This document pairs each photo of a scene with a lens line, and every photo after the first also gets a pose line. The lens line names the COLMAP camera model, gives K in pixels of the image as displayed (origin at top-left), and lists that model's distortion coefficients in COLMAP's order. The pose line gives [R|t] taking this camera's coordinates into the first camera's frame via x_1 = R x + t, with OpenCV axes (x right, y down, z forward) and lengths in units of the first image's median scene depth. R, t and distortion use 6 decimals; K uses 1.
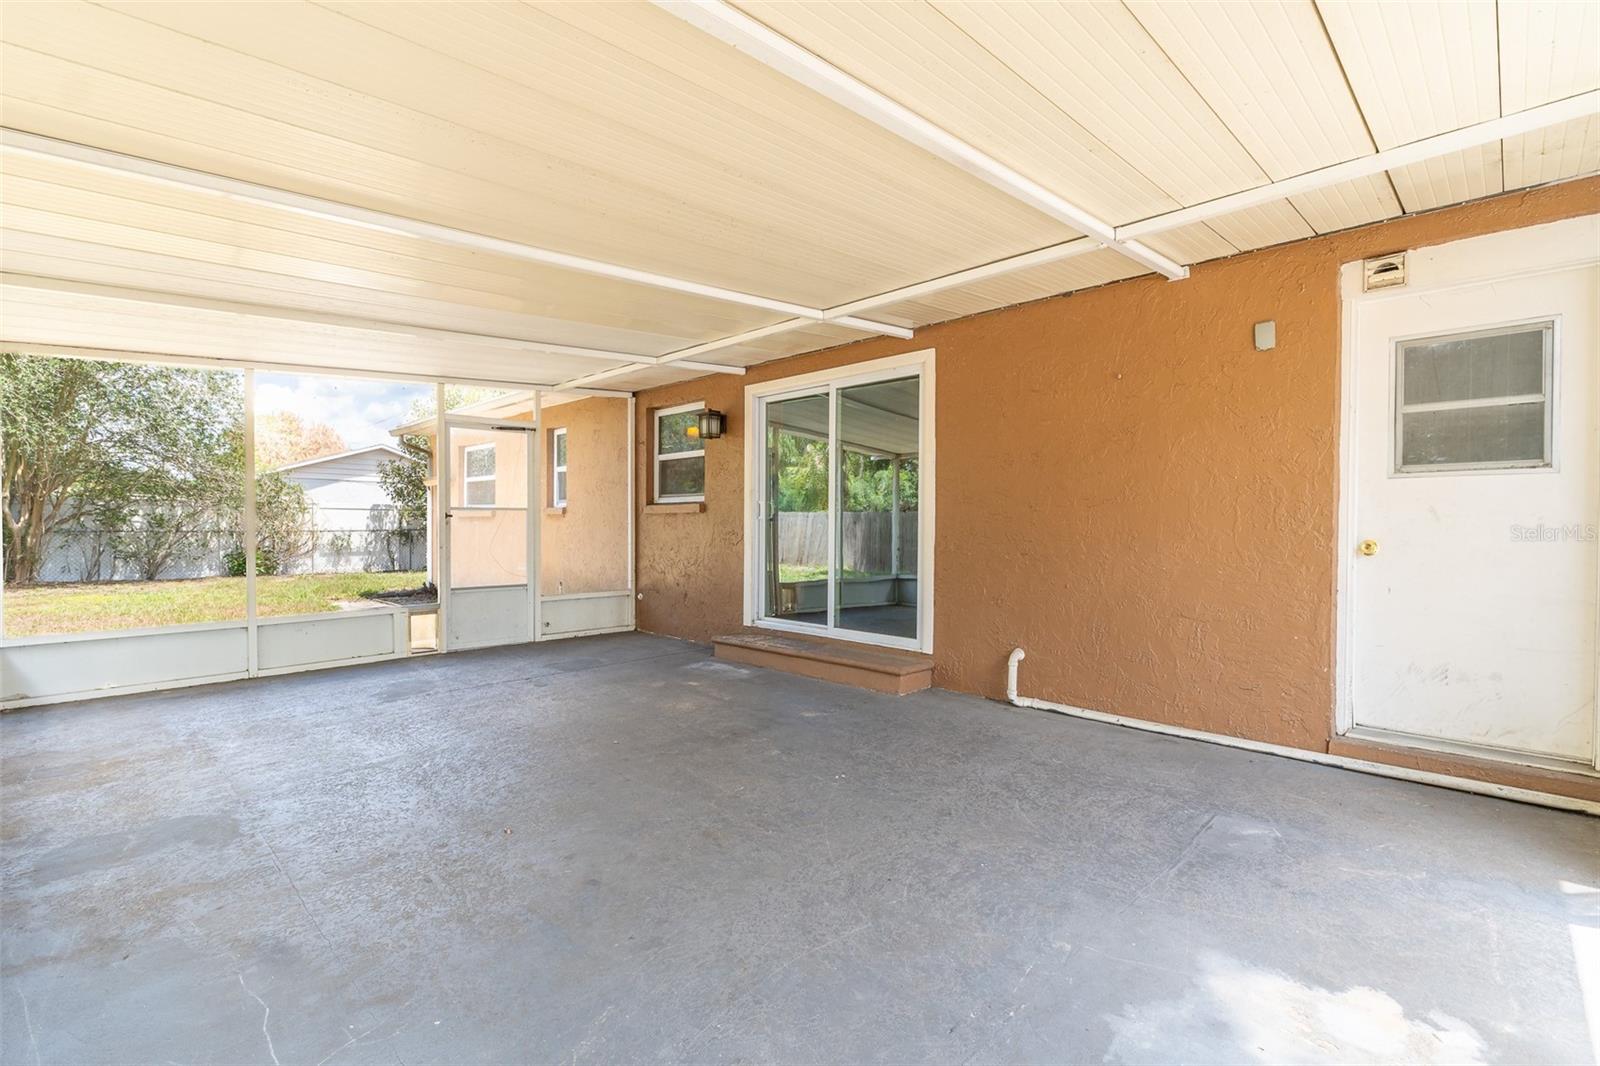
lens RADIAL K [[732.8, 0, 799.5], [0, 732.8, 529.0], [0, 0, 1]] dist [-0.000708, -0.000082]
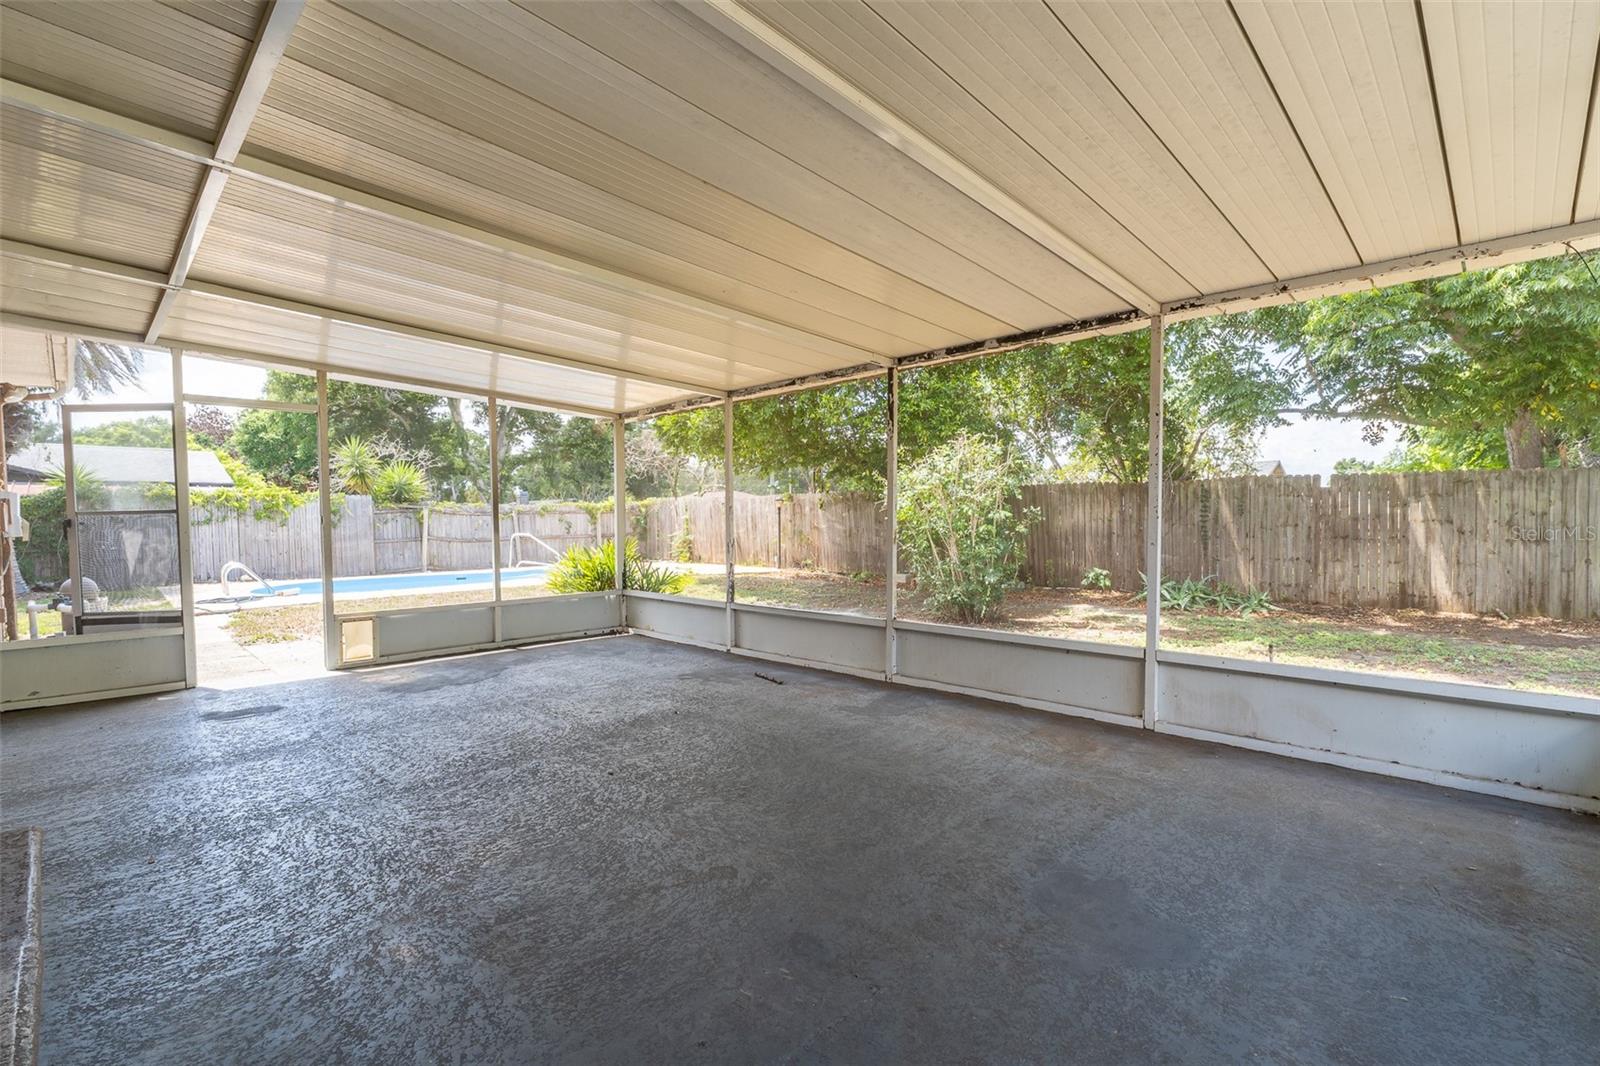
lens RADIAL K [[732.8, 0, 800.5], [0, 732.8, 534.0], [0, 0, 1]] dist [-0.000708, -0.000082]
pose [[-0.999912, 0.011640, -0.006349, -0.584175], [0.011455, 0.999530, 0.028422, -0.023766], [0.006677, 0.028346, -0.999576, 2.302967]]
